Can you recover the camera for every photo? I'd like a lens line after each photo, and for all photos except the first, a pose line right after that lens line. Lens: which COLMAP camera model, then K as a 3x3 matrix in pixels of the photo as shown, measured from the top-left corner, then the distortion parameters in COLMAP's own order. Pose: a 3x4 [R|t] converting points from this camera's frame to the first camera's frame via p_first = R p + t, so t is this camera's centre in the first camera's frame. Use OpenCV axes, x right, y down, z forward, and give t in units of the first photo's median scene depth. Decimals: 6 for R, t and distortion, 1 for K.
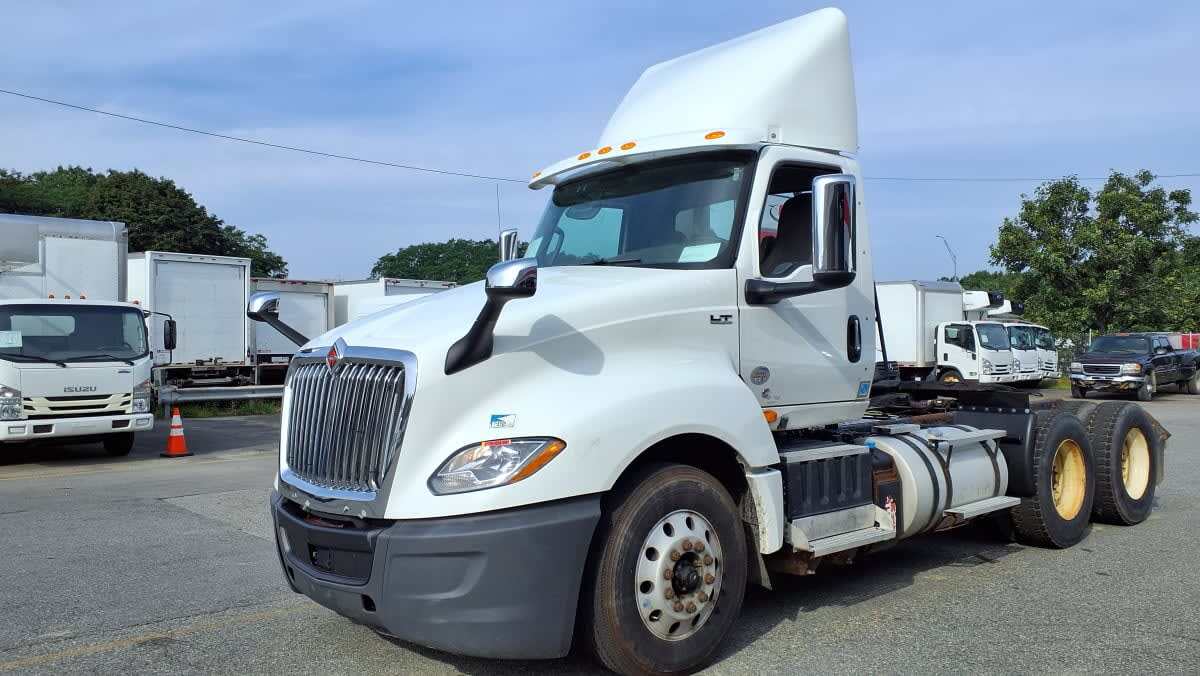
lens RADIAL K [[953.6, 0, 593.7], [0, 953.6, 317.8], [0, 0, 1]] dist [0.082807, 0.006363]
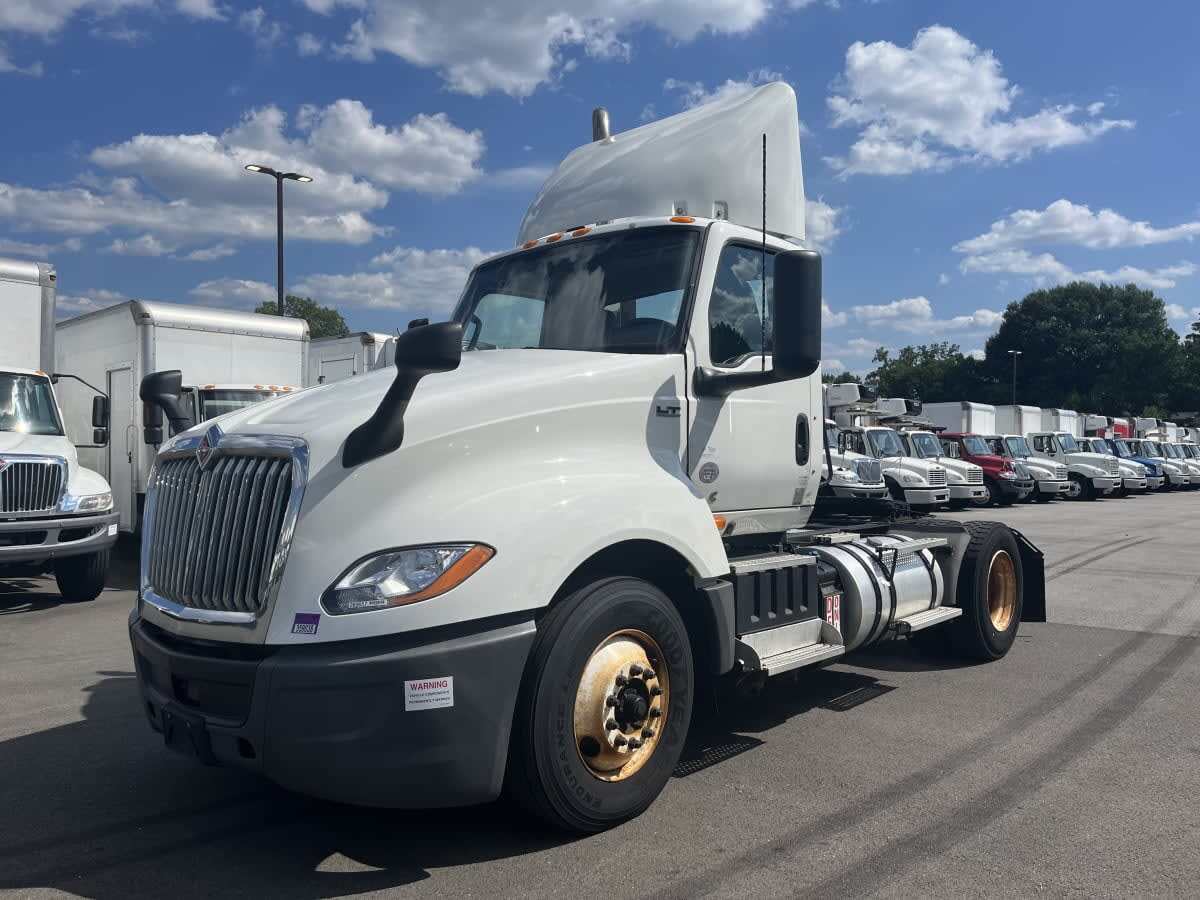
lens RADIAL K [[927.2, 0, 608.5], [0, 927.2, 450.0], [0, 0, 1]] dist [0.006223, 0.020535]
pose [[0.992391, 0.007768, 0.122880, -0.025265], [-0.008684, 0.999938, 0.006924, 0.031330], [-0.122818, -0.007938, 0.992397, 0.160816]]
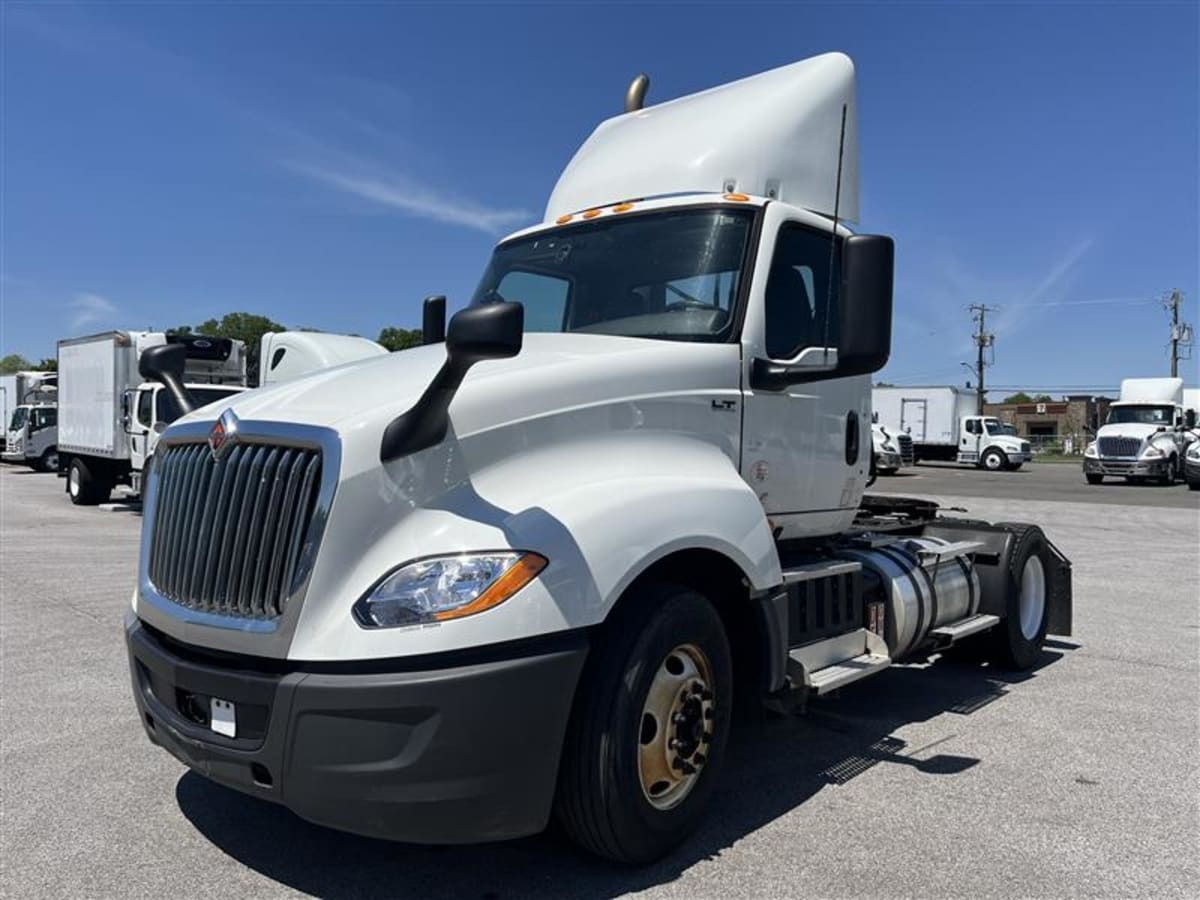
lens RADIAL K [[927.2, 0, 606.5], [0, 927.2, 440.1], [0, 0, 1]] dist [0.006223, 0.020535]
pose [[0.988863, 0.033743, 0.144951, -0.075436], [-0.036336, 0.999223, 0.015281, 0.021909], [-0.144322, -0.020378, 0.989321, 0.238592]]
